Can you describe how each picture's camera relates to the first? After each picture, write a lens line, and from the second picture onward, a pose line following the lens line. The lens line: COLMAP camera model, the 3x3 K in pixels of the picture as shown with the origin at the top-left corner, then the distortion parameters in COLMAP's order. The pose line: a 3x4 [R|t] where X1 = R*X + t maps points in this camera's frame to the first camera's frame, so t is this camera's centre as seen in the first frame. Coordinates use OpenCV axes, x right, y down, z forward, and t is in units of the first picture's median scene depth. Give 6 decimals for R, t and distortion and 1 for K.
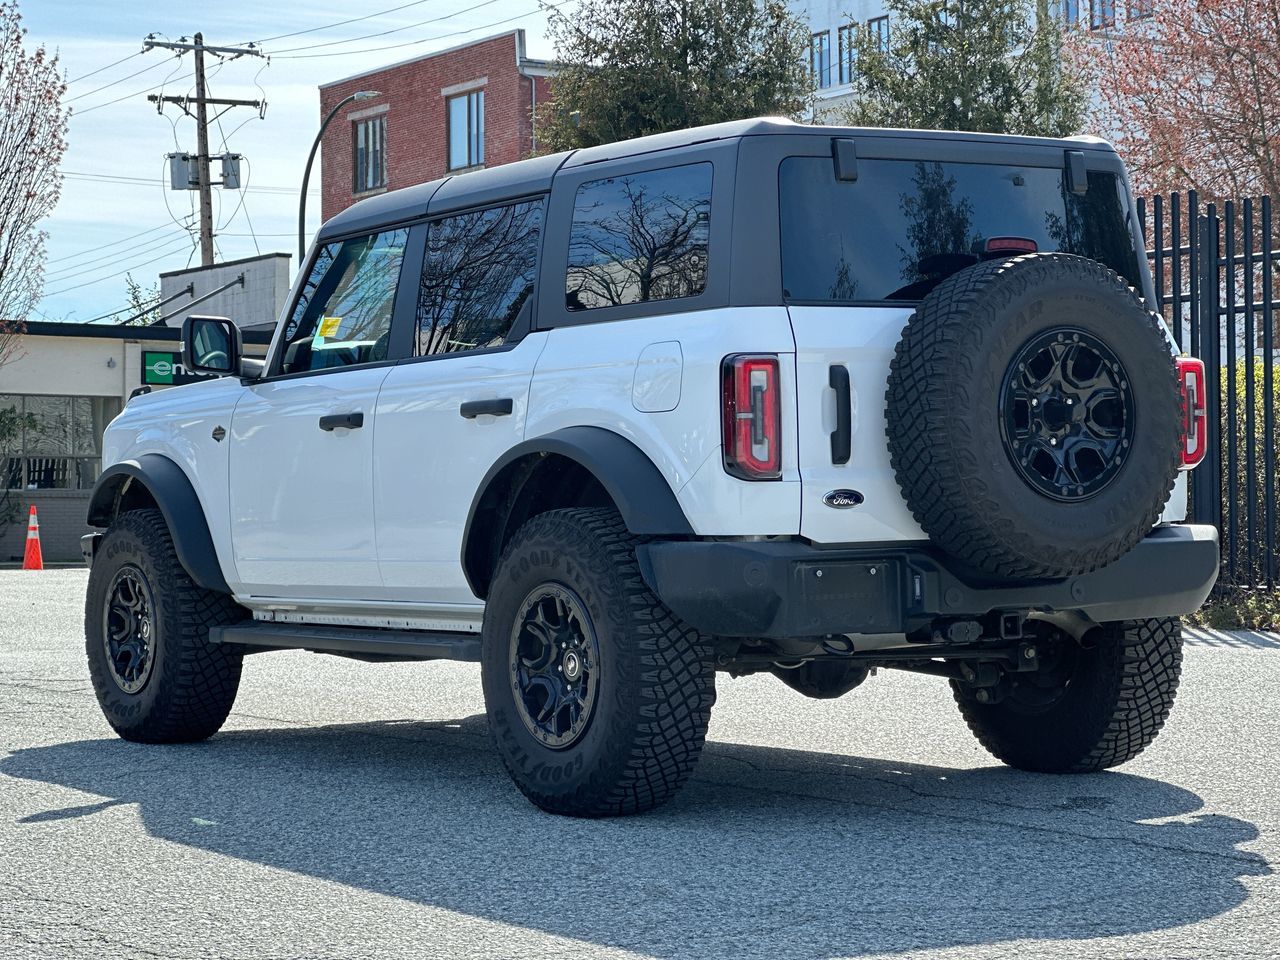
lens RADIAL K [[2768.9, 0, 645.4], [0, 2768.9, 475.2], [0, 0, 1]] dist [0.055801, 0.000000]
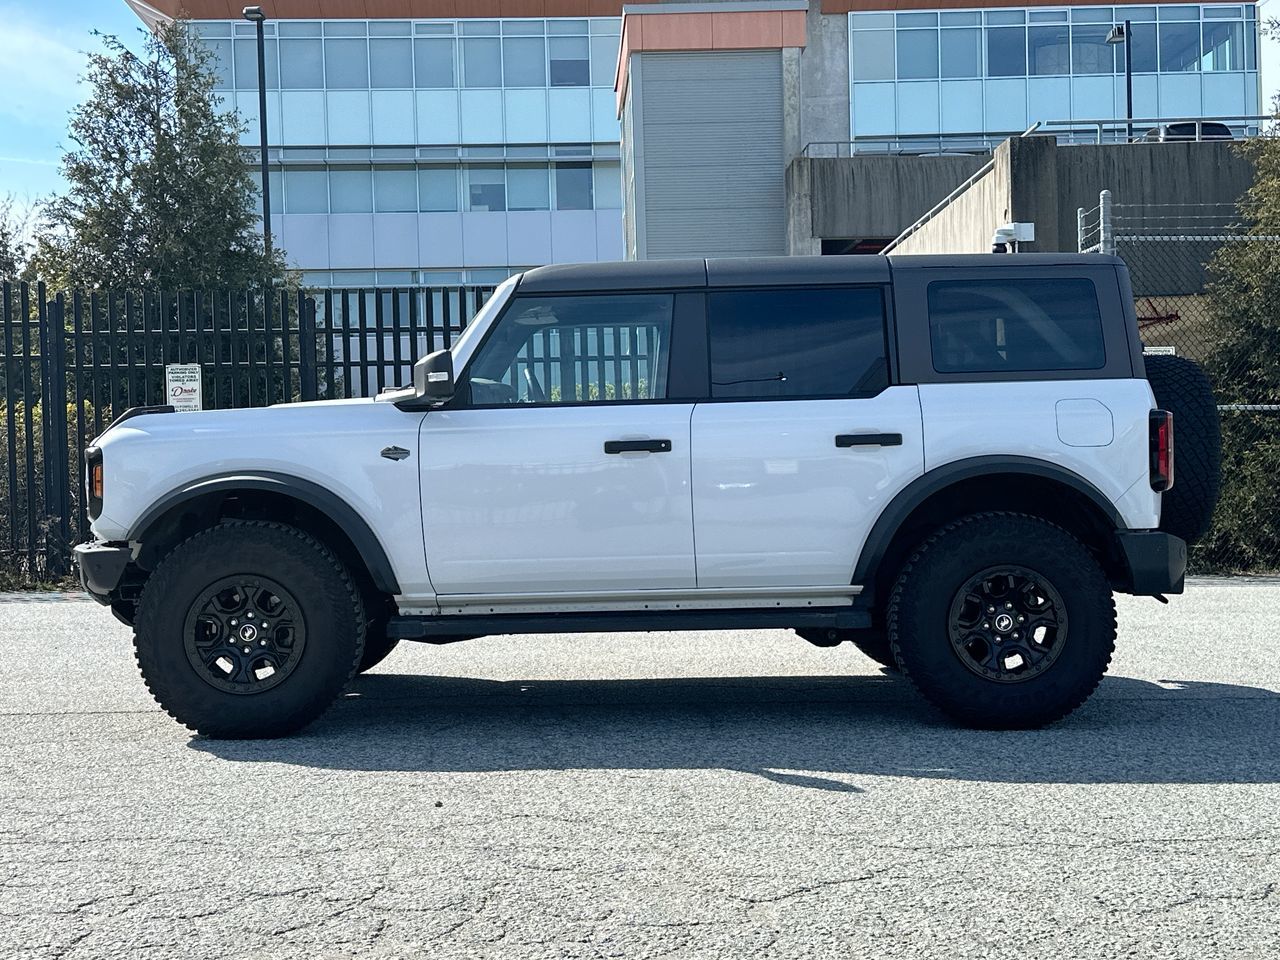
lens RADIAL K [[1701.7, 0, 630.9], [0, 1701.7, 481.2], [0, 0, 1]] dist [0.117635, 0.000000]
pose [[0.546924, 0.004117, 0.837172, -0.827663], [0.001927, 0.999979, -0.006177, 0.001029], [-0.837180, 0.004992, 0.546905, 0.649911]]
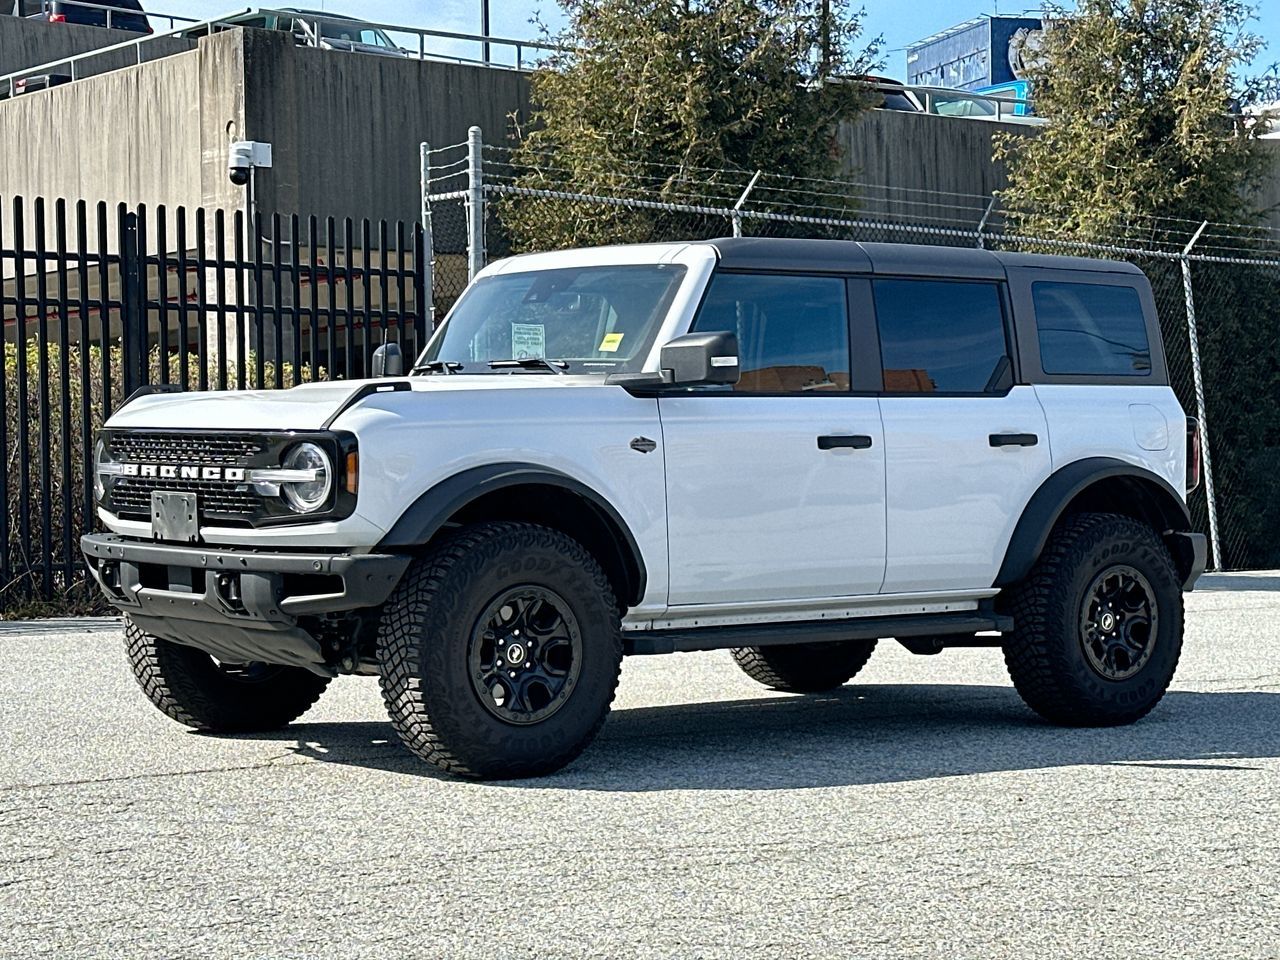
lens RADIAL K [[2768.9, 0, 639.0], [0, 2768.9, 482.0], [0, 0, 1]] dist [0.055801, 0.000000]
pose [[-0.113583, 0.011043, 0.993467, -1.376307], [-0.001314, 0.999936, -0.011266, 0.011537], [-0.993528, -0.002585, -0.113562, 1.346019]]
